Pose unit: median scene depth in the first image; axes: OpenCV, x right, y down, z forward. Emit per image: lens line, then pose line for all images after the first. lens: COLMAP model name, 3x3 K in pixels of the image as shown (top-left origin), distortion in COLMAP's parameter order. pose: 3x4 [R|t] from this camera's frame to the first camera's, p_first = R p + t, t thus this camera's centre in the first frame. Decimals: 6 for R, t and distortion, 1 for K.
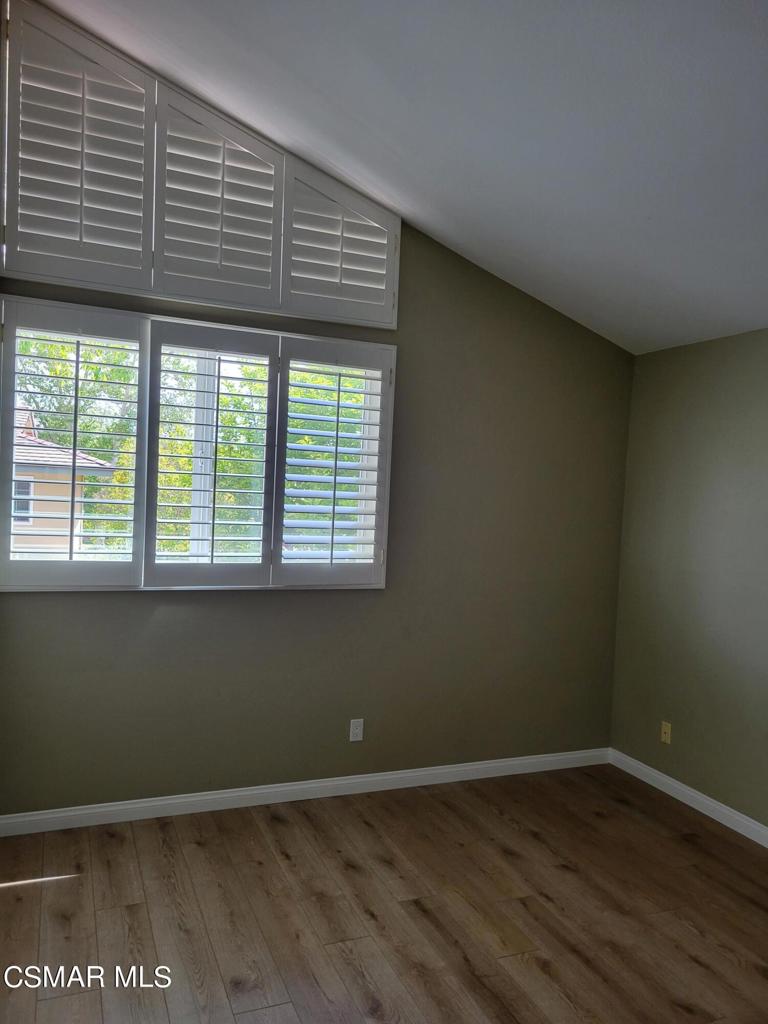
lens RADIAL K [[789.7, 0, 384.0], [0, 789.7, 512.0], [0, 0, 1]] dist [-0.030311, -0.000142]
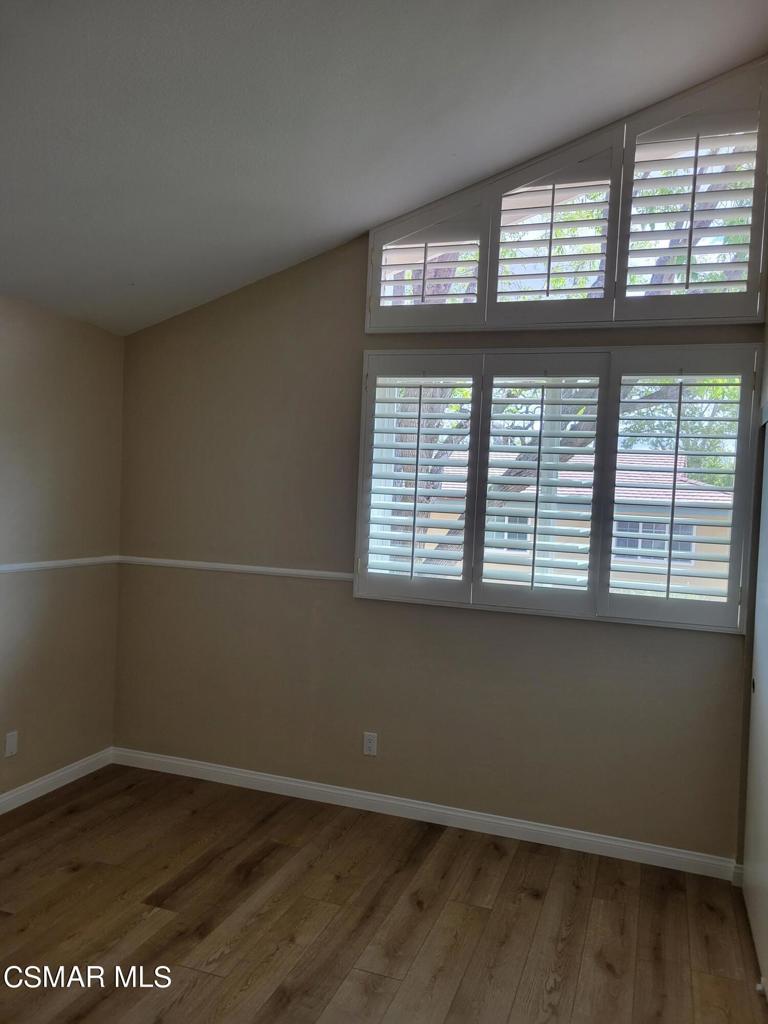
lens RADIAL K [[769.4, 0, 384.0], [0, 769.4, 512.0], [0, 0, 1]] dist [0.080536, -0.000090]
pose [[0.745736, -0.003485, -0.666232, 0.419117], [-0.029152, 0.998858, -0.037855, 0.017192], [0.665603, 0.047652, 0.744783, 0.188921]]
